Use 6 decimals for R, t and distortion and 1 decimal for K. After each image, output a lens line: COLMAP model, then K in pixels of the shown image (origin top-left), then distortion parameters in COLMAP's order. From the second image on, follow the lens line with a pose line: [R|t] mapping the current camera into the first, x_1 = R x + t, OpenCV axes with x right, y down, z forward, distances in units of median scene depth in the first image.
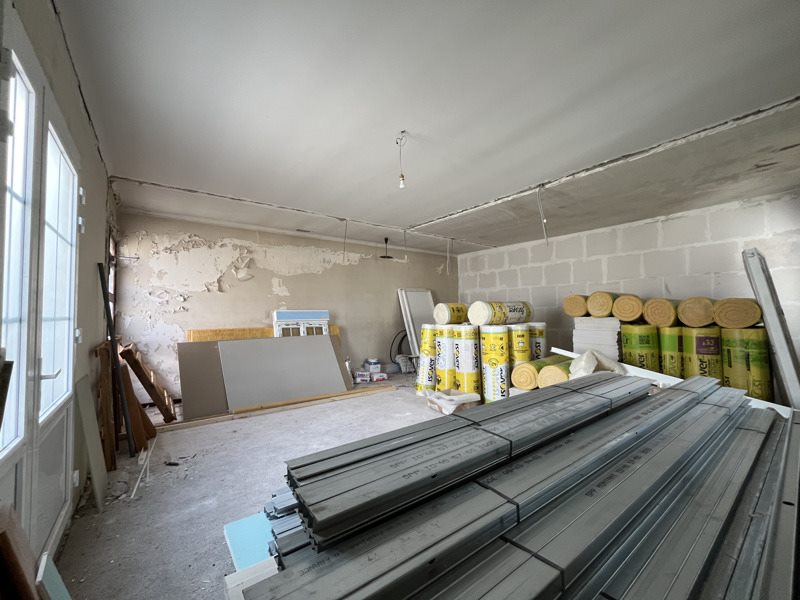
lens RADIAL K [[321.7, 0, 397.4], [0, 321.7, 299.0], [0, 0, 1]] dist [0.002660, 0.000131]
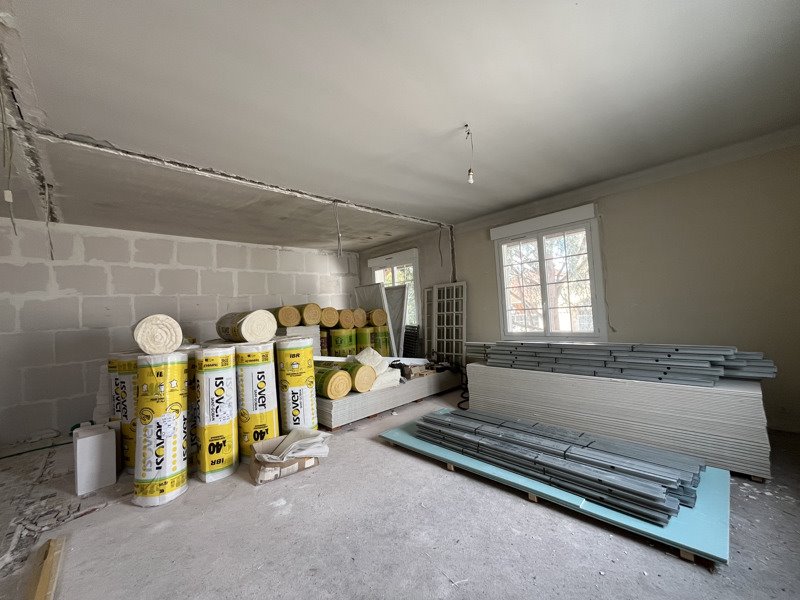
lens RADIAL K [[321.7, 0, 398.7], [0, 321.7, 298.9], [0, 0, 1]] dist [0.002660, 0.000131]
pose [[-0.107029, 0.056051, 0.992675, -0.520631], [0.019220, 0.998340, -0.054298, 0.028584], [-0.994070, 0.013268, -0.107928, 0.768265]]
